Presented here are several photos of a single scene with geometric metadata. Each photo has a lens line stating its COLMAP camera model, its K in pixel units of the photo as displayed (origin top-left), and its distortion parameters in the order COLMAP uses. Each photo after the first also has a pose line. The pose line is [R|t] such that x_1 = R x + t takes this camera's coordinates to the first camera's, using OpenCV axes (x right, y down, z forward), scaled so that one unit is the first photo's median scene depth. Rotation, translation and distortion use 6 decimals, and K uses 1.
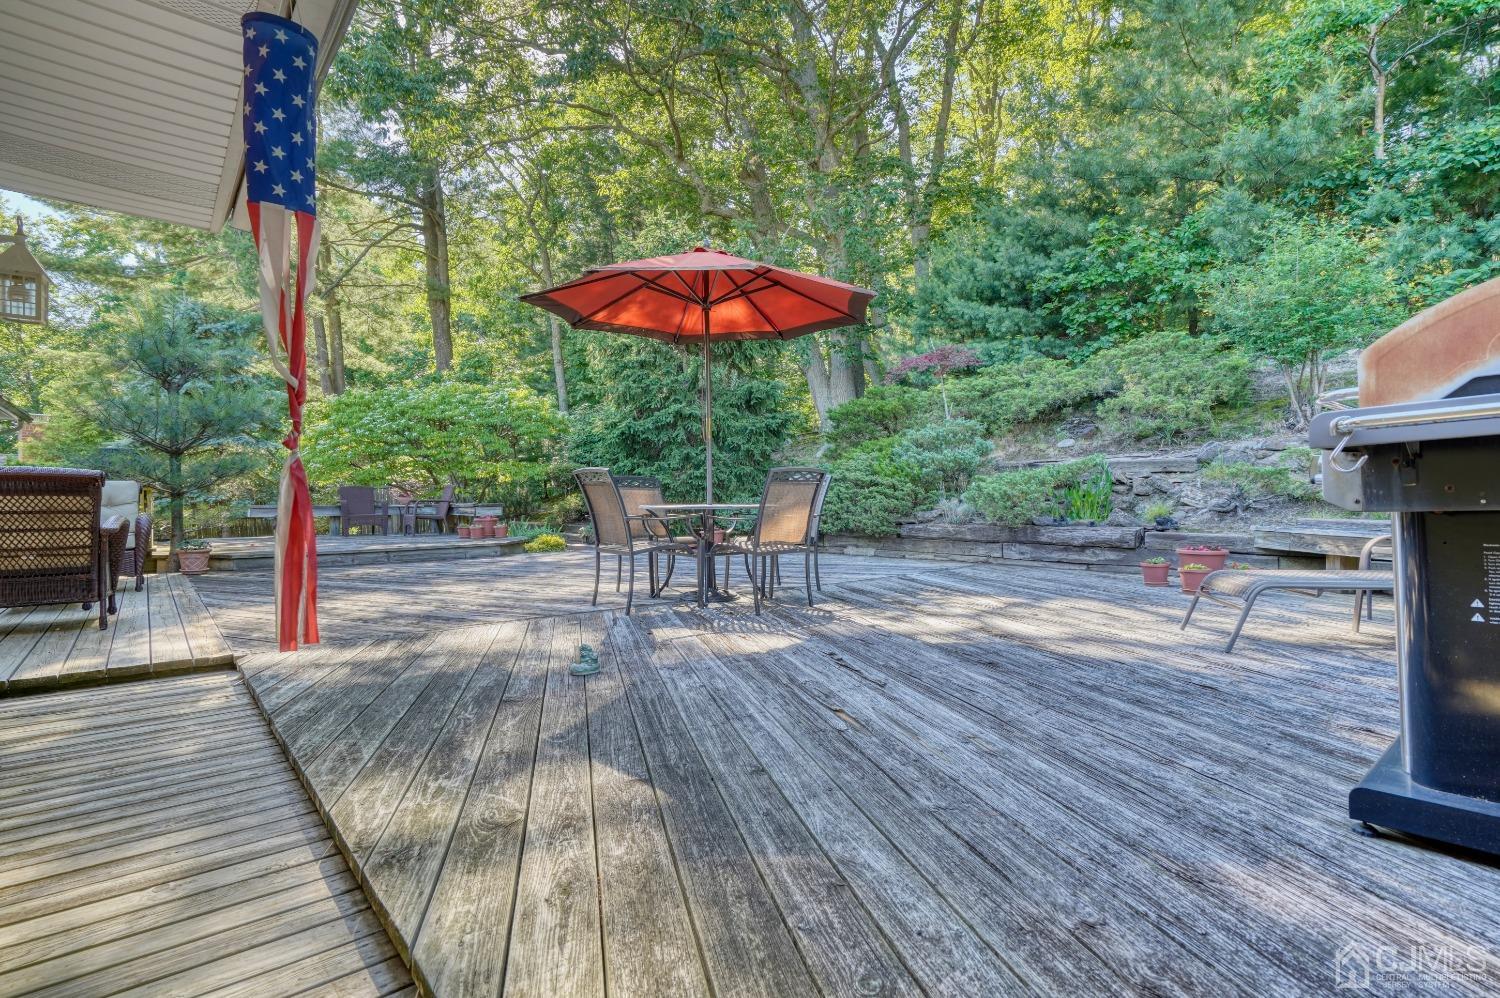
lens RADIAL K [[701.8, 0, 749.2], [0, 701.8, 500.1], [0, 0, 1]] dist [-0.000884, -0.000341]
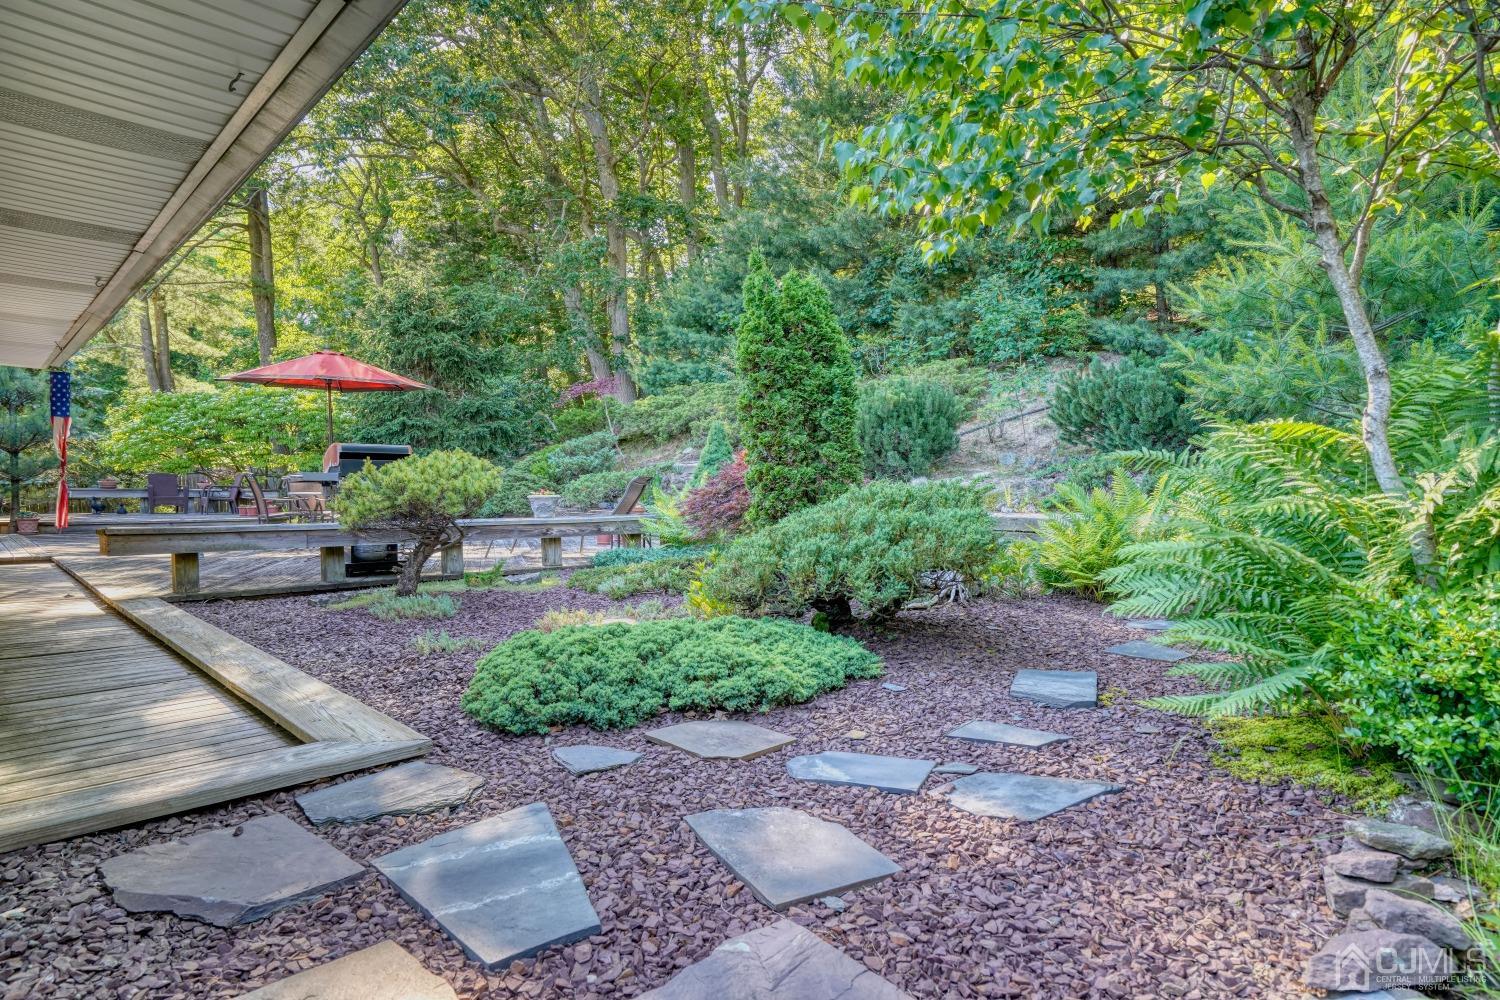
lens RADIAL K [[850.5, 0, 751.5], [0, 850.5, 498.1], [0, 0, 1]] dist [0.004101, 0.002106]
pose [[0.998911, 0.011277, 0.045268, 0.370818], [-0.011835, 0.999857, 0.012072, -0.006397], [-0.045126, -0.012595, 0.998902, -0.494046]]
